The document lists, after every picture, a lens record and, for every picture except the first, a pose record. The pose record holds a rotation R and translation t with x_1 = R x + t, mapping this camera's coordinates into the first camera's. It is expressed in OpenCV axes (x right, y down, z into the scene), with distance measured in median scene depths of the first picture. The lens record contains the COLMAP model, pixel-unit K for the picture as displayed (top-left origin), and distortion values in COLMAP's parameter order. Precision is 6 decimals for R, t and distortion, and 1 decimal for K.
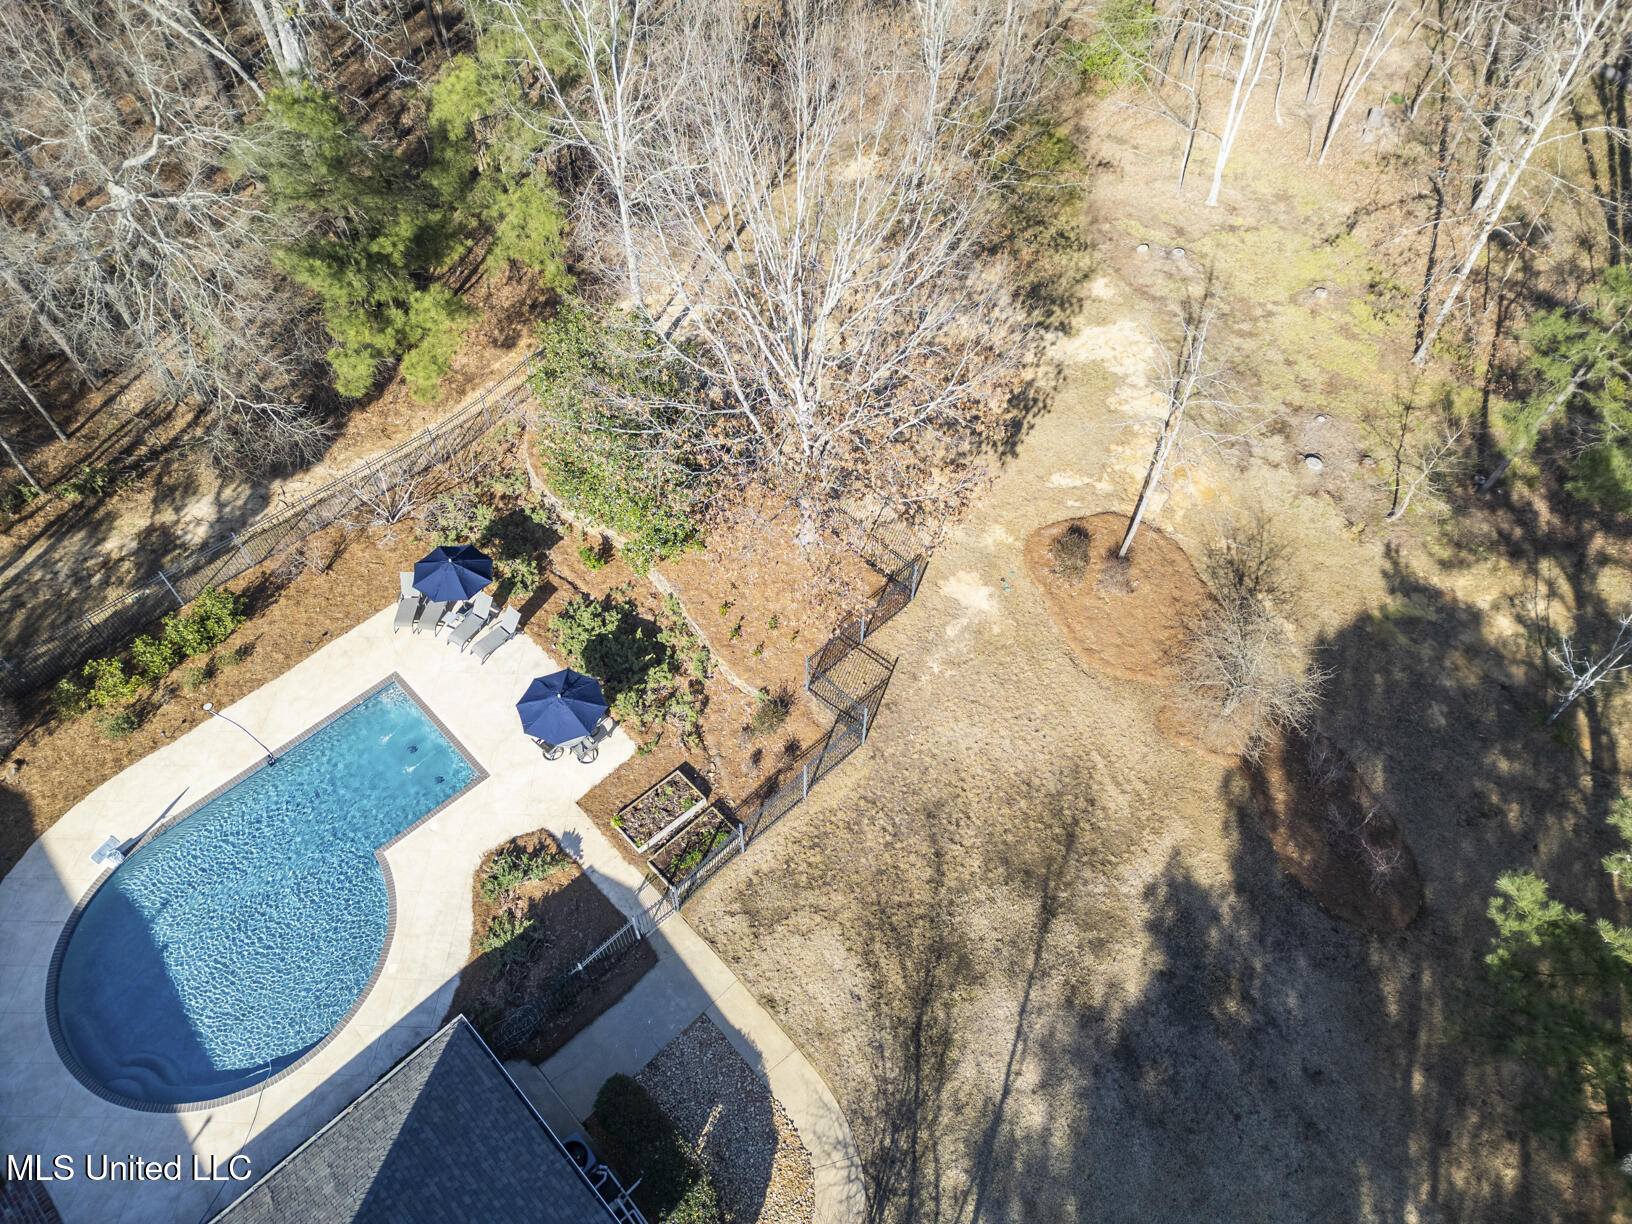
lens RADIAL K [[1134.8, 0, 816.0], [0, 1134.8, 612.0], [0, 0, 1]] dist [0.076312, -0.073703]
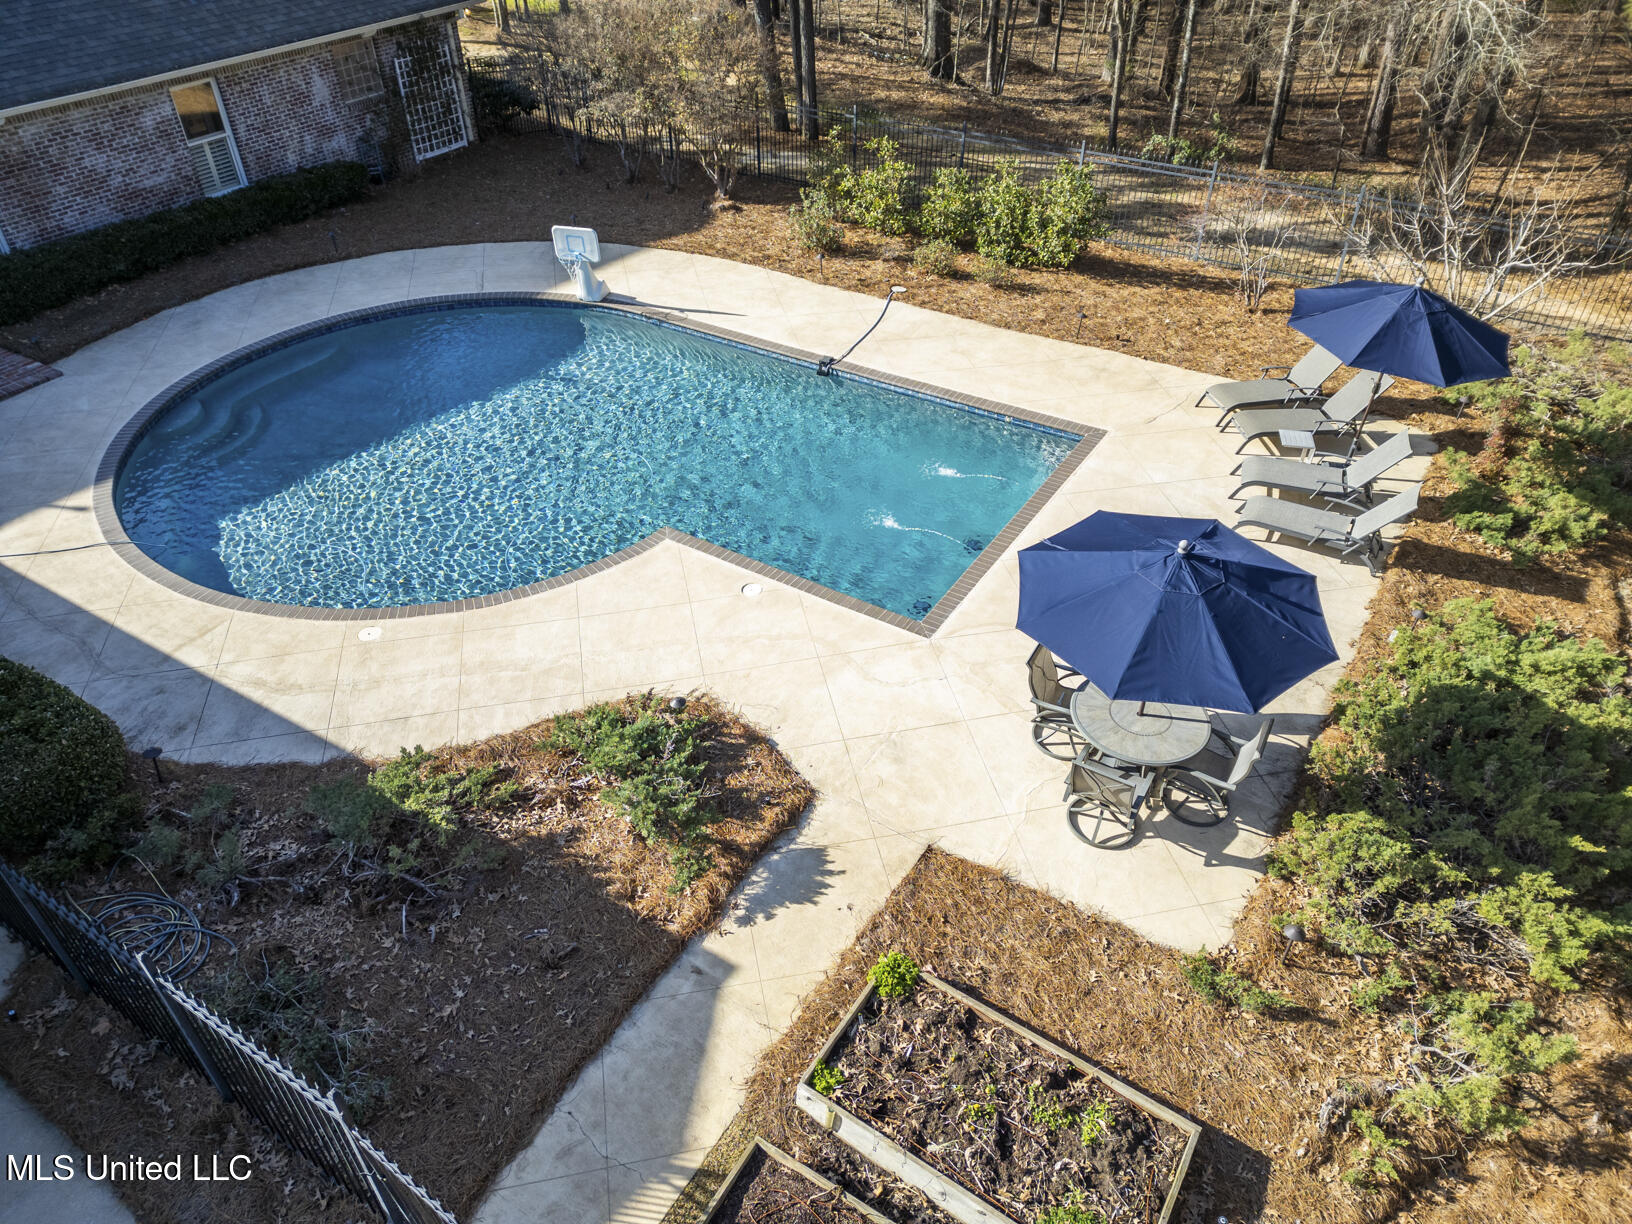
lens RADIAL K [[1134.8, 0, 816.0], [0, 1134.8, 612.0], [0, 0, 1]] dist [0.076312, -0.073703]
pose [[0.239227, 0.601690, -0.762063, -0.027668], [-0.768816, 0.596747, 0.229816, 0.085805], [0.593037, 0.530908, 0.605347, 0.777705]]
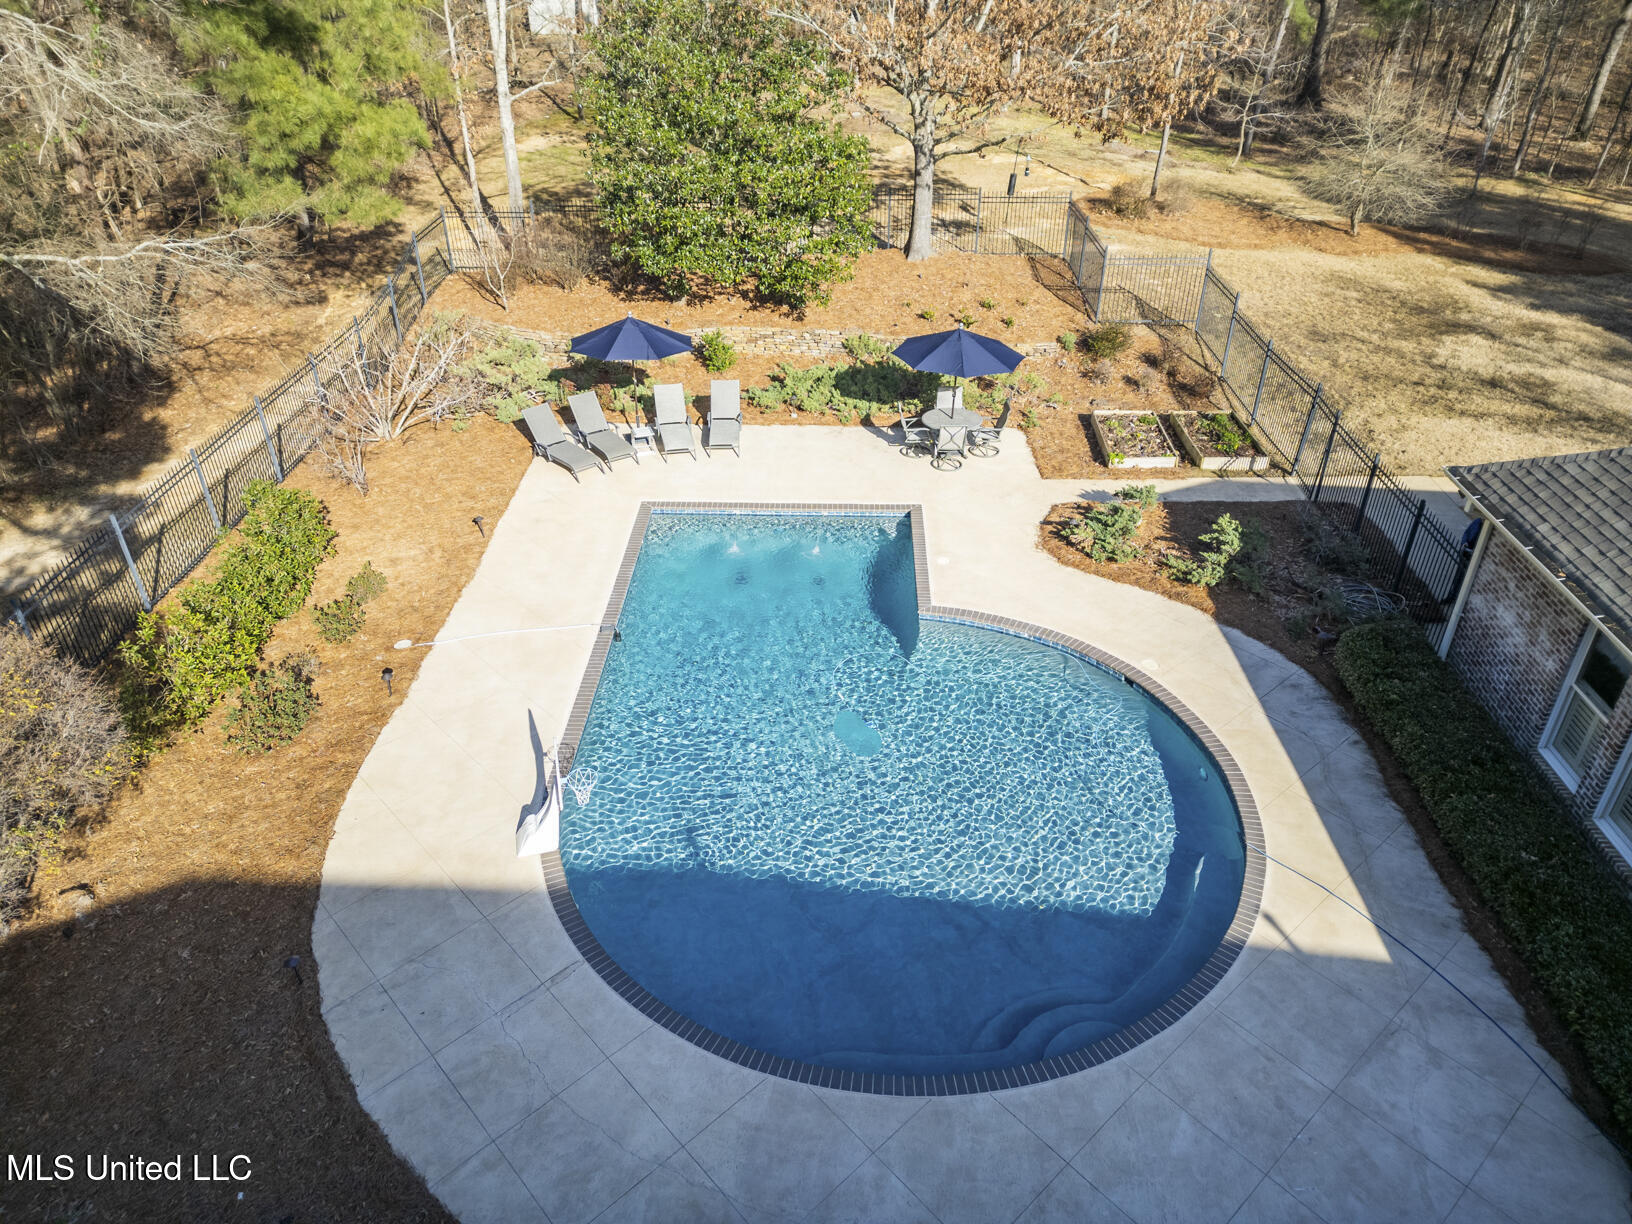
lens RADIAL K [[1134.8, 0, 816.0], [0, 1134.8, 612.0], [0, 0, 1]] dist [0.076312, -0.073703]
pose [[0.711212, -0.373326, 0.595656, -0.736075], [0.559808, 0.813287, -0.158682, 0.263268], [-0.425198, 0.446309, 0.787410, 0.574523]]
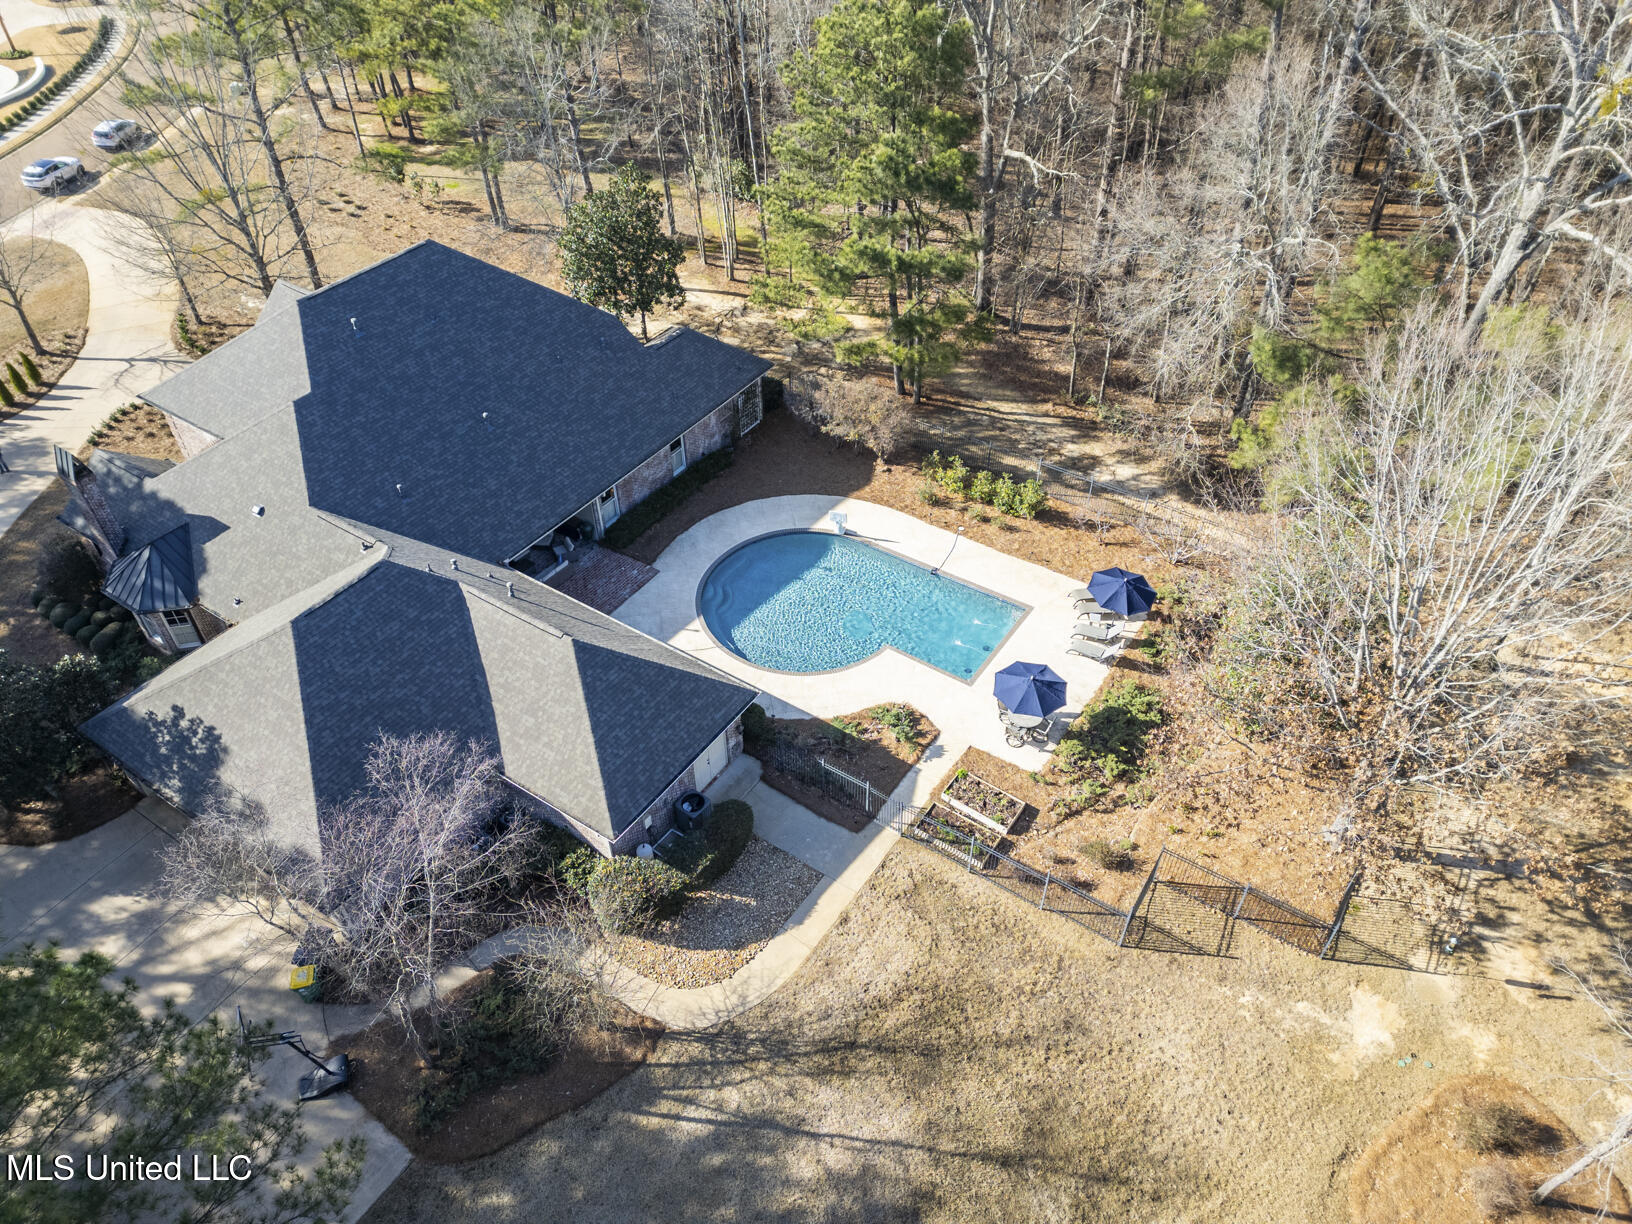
lens RADIAL K [[1134.8, 0, 816.0], [0, 1134.8, 612.0], [0, 0, 1]] dist [0.076312, -0.073703]
pose [[0.204564, 0.658224, -0.724496, 0.524794], [-0.775488, 0.560623, 0.290380, -0.130095], [0.597304, 0.502437, 0.625128, 0.099716]]
